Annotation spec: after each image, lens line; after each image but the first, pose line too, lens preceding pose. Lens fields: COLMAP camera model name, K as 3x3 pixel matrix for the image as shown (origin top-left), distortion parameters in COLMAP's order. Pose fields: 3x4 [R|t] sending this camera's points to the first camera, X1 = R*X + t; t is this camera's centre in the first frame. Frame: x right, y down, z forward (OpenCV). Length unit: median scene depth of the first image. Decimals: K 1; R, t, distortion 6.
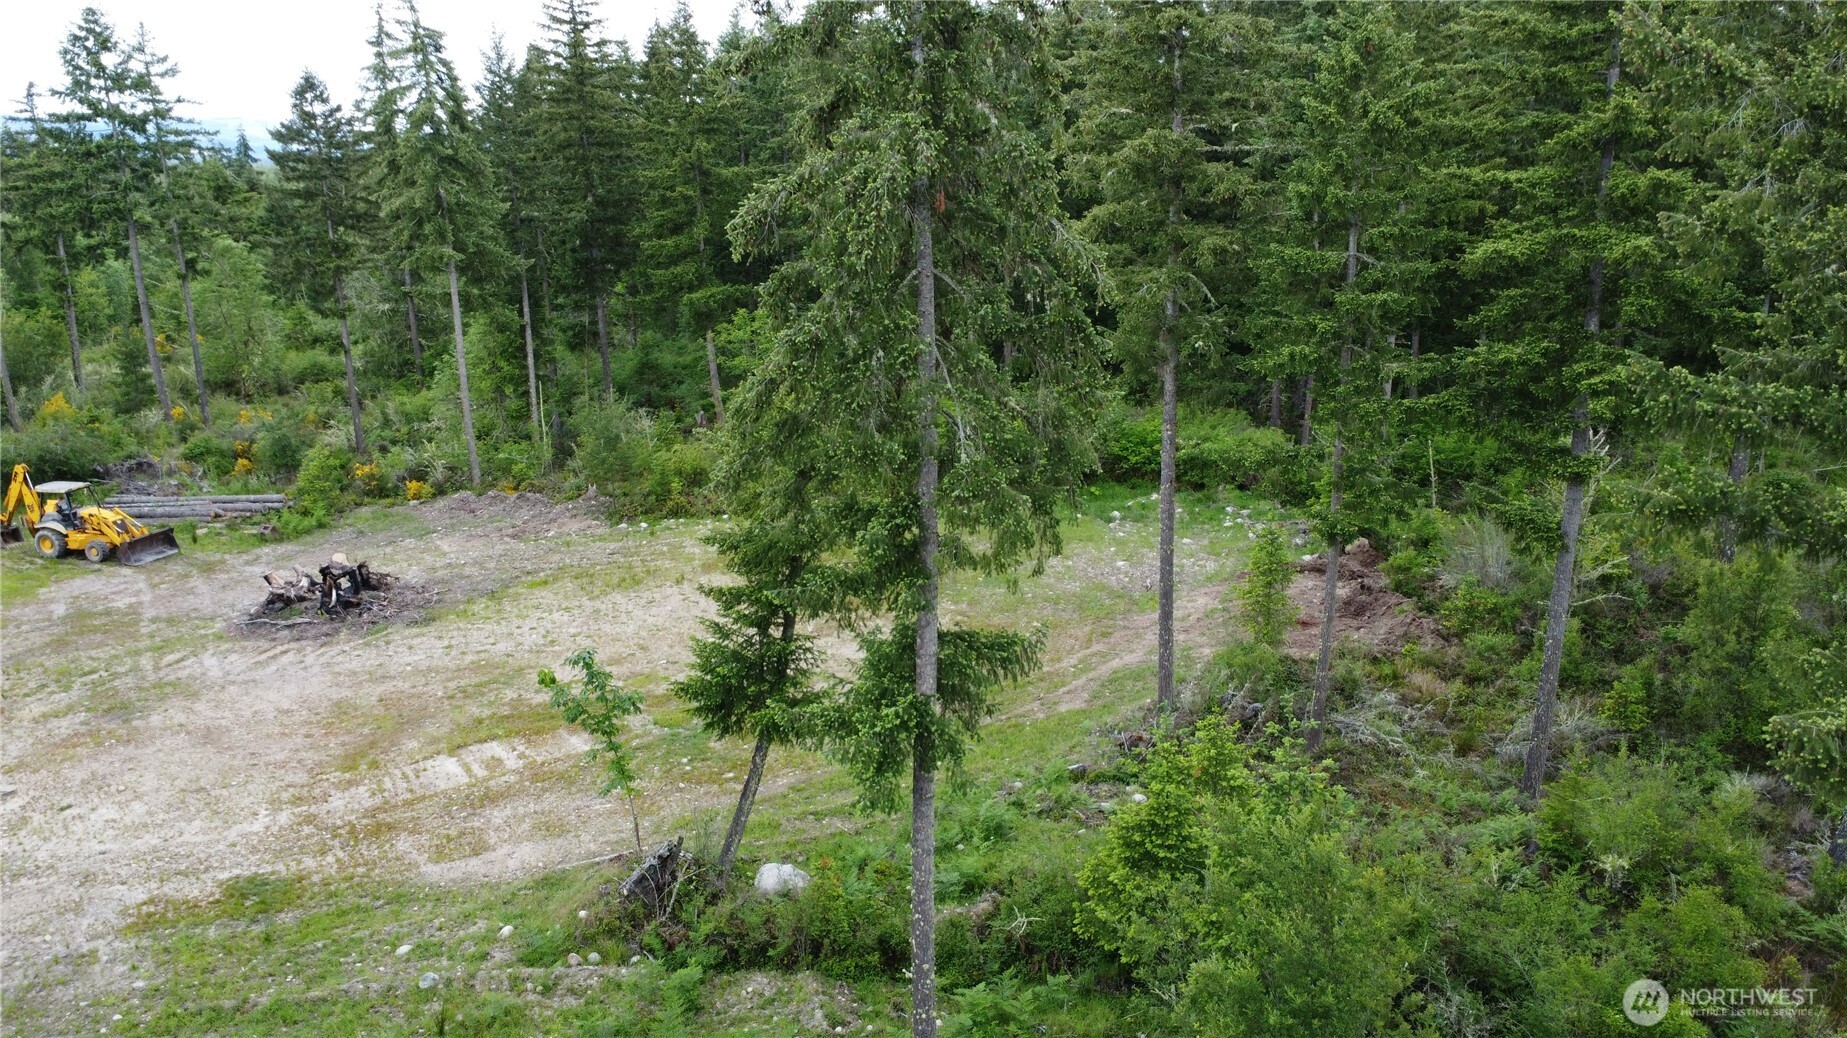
lens RADIAL K [[1375.2, 0, 922.0], [0, 1375.2, 517.2], [0, 0, 1]] dist [0.010066, -0.001509]
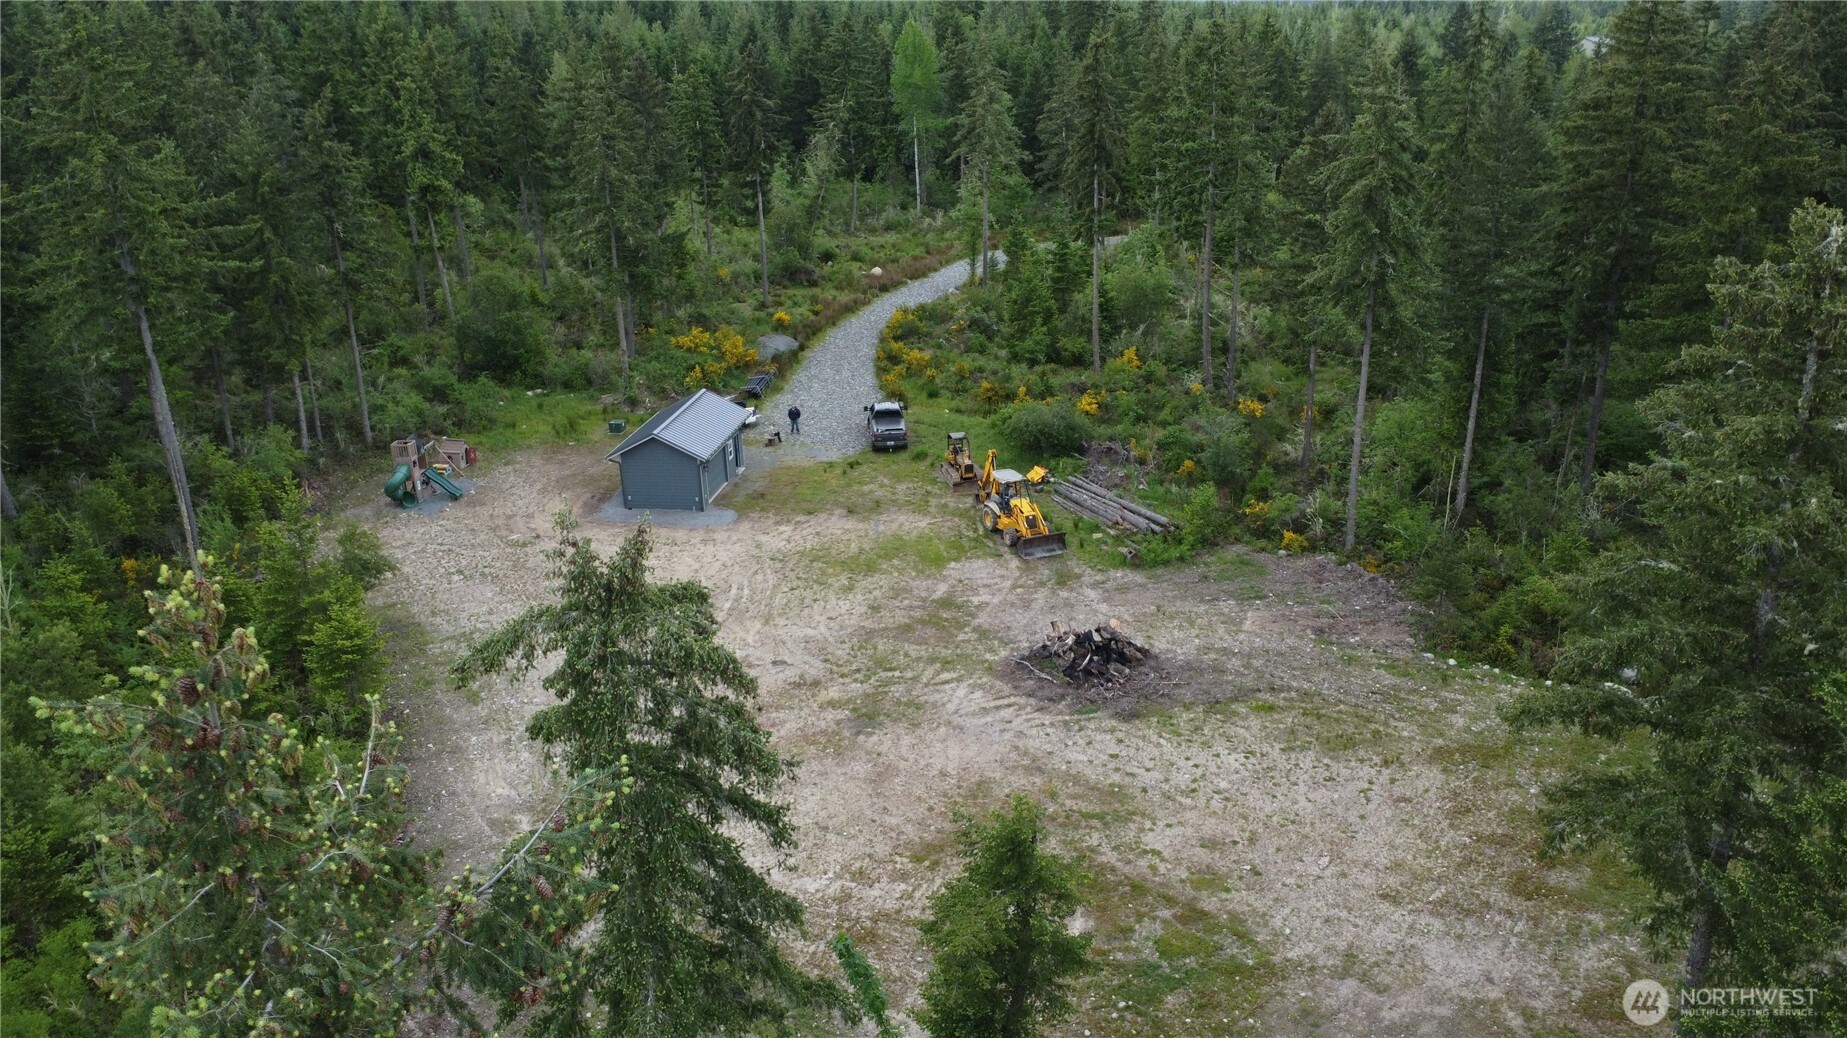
lens RADIAL K [[1375.2, 0, 926.6], [0, 1375.2, 521.8], [0, 0, 1]] dist [0.010066, -0.001509]
pose [[0.619539, 0.287744, -0.730325, 0.252187], [-0.193815, 0.957659, 0.212898, -0.234947], [0.760662, 0.009650, 0.649076, 0.139448]]
